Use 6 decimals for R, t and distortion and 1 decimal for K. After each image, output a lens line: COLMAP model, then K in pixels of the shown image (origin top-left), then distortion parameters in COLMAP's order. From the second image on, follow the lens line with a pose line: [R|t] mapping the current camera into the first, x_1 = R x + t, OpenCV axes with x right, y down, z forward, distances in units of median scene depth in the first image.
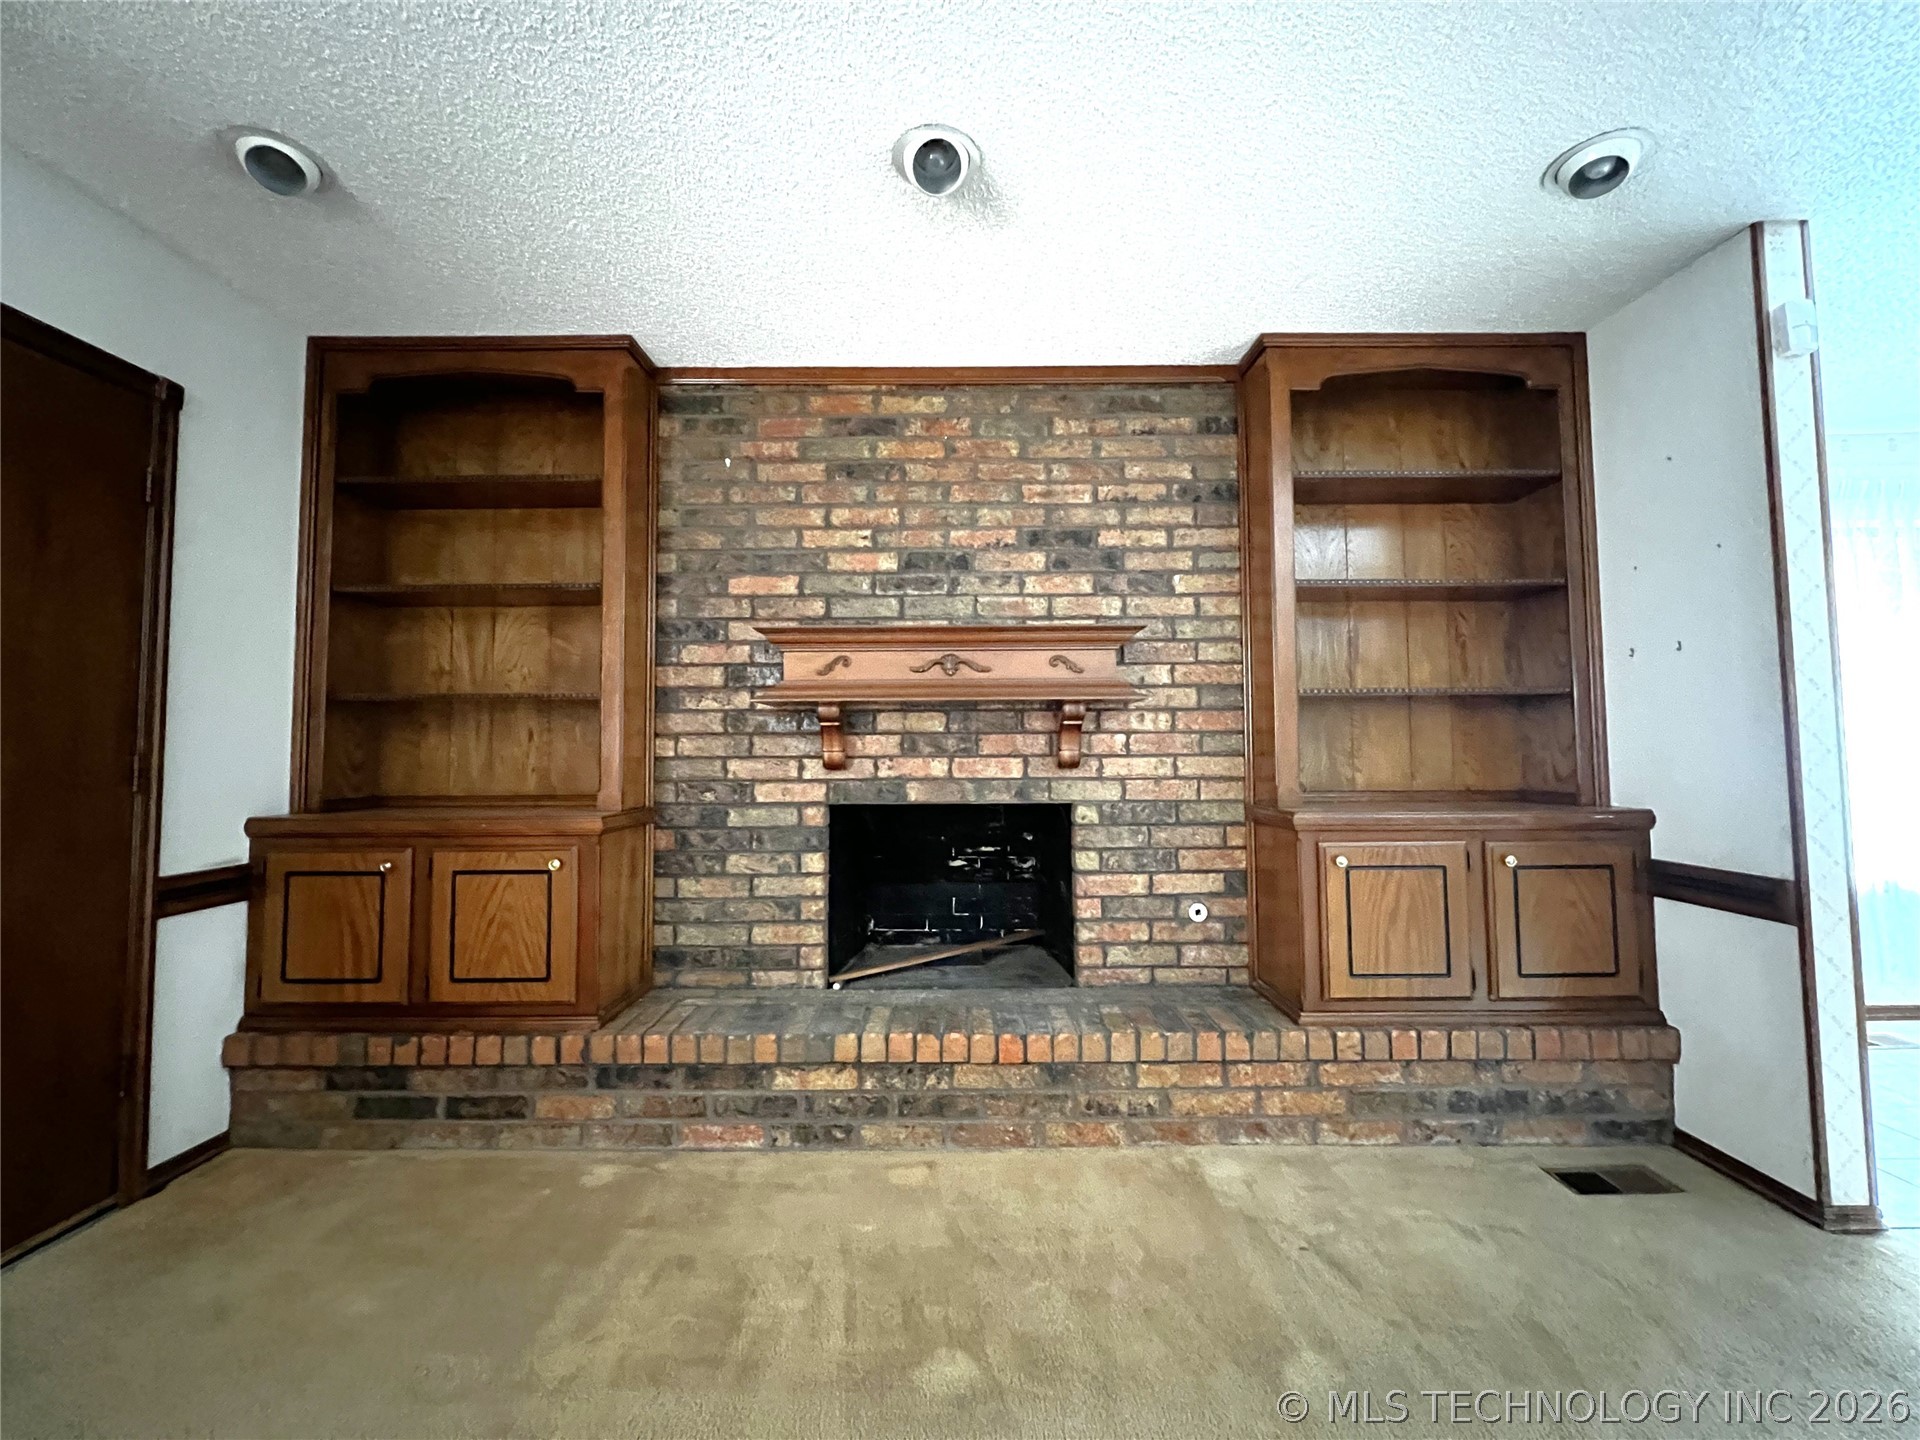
lens RADIAL K [[770.9, 0, 960.0], [0, 770.9, 719.6], [0, 0, 1]] dist [-0.002660, 0.000147]
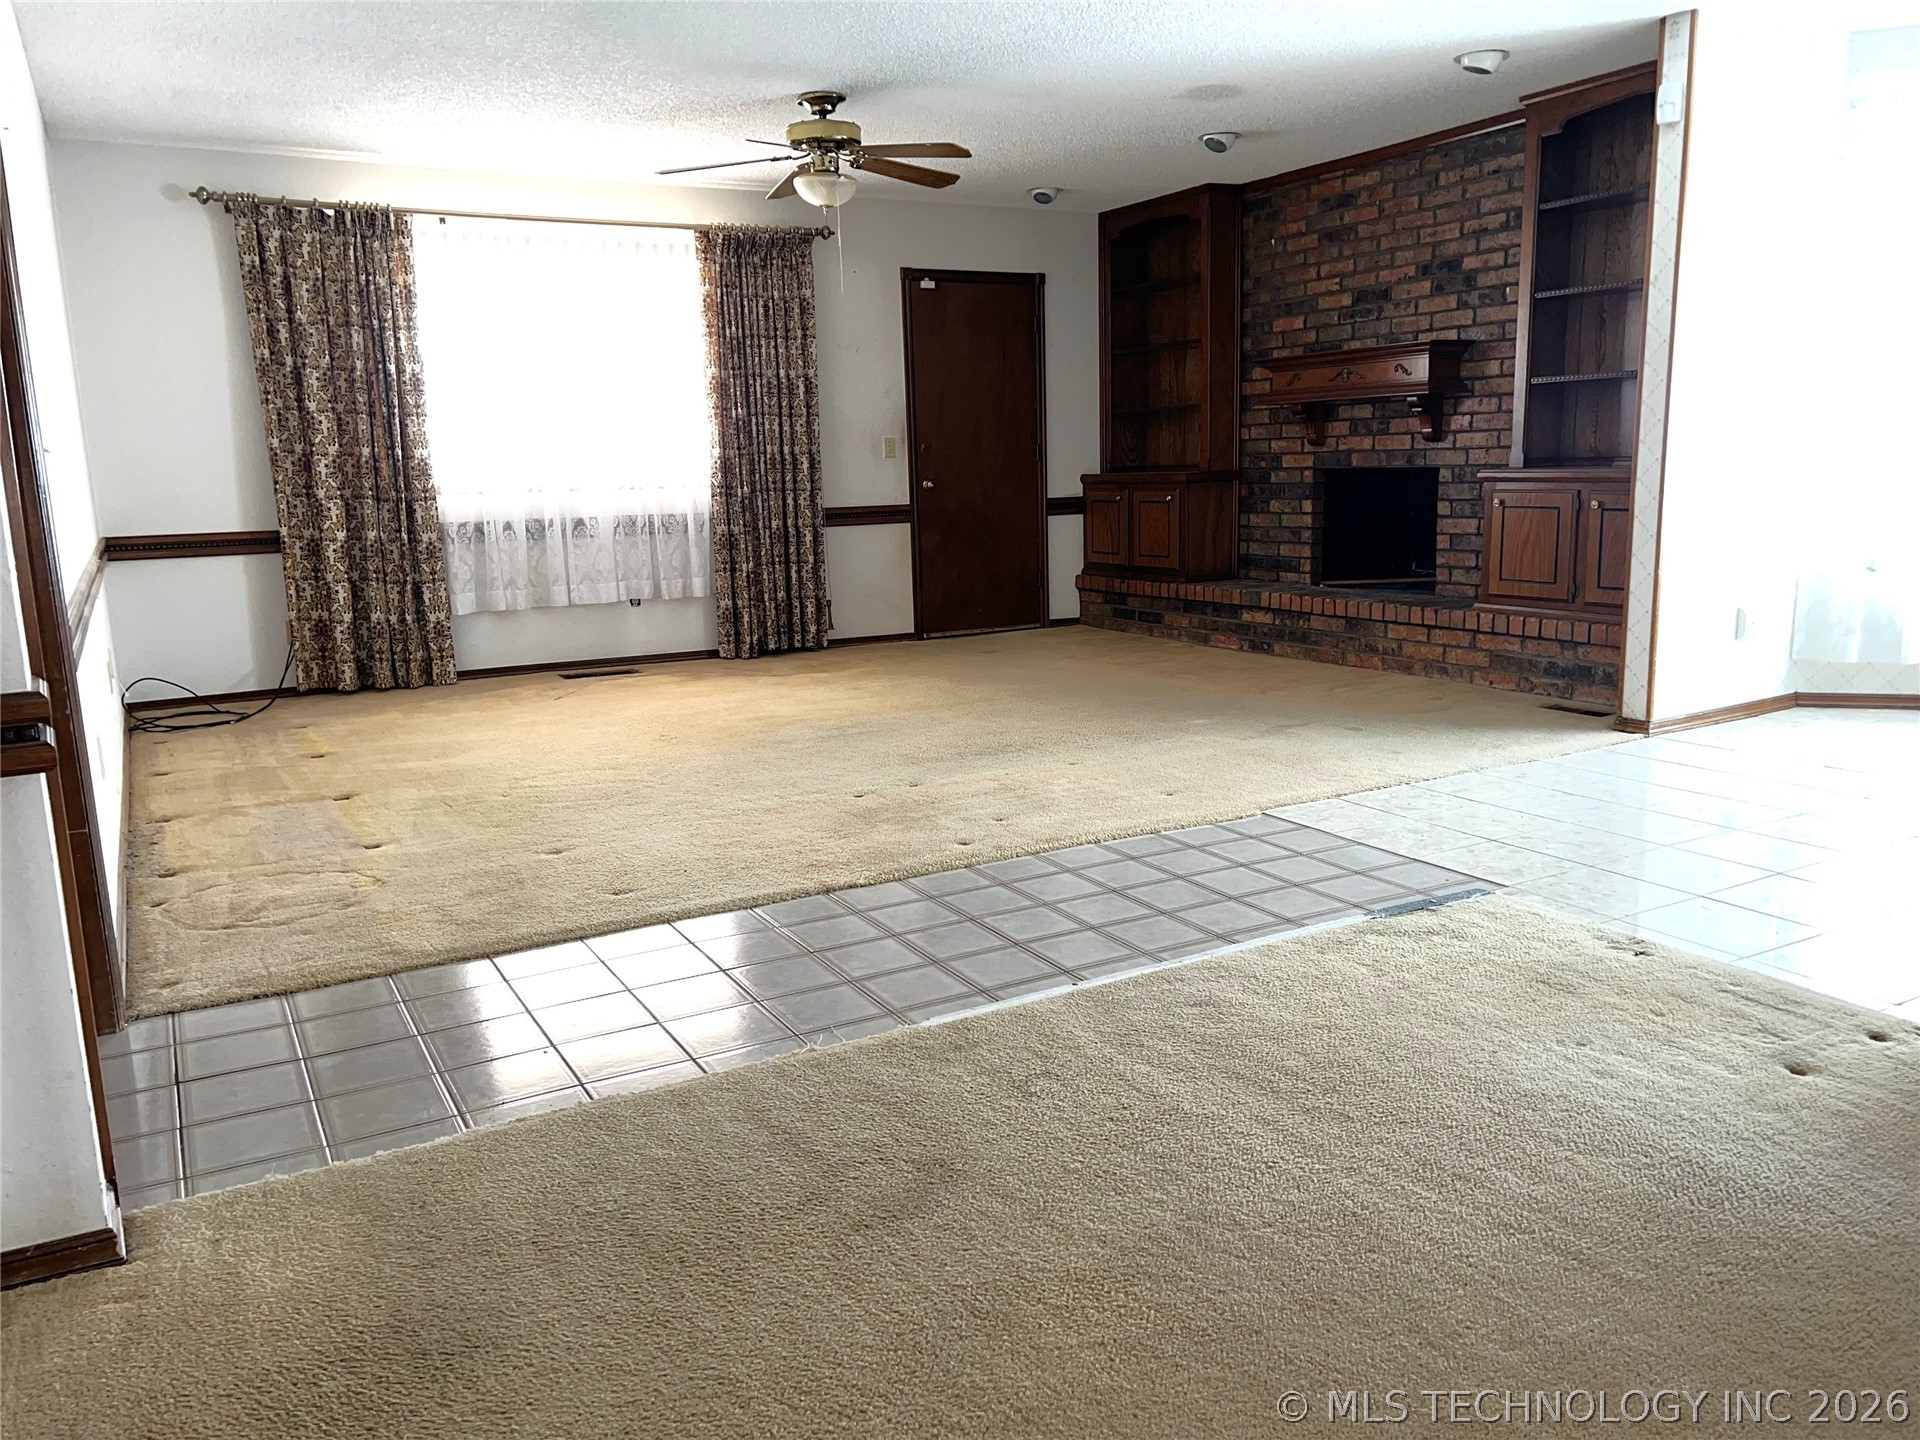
lens RADIAL K [[1446.1, 0, 958.2], [0, 1446.1, 721.4], [0, 0, 1]] dist [0.033377, -0.026790]
pose [[0.492264, 0.146933, -0.857955, 2.050038], [0.068260, 0.976098, 0.206332, -0.043989], [0.867765, -0.160134, 0.470468, -1.073467]]
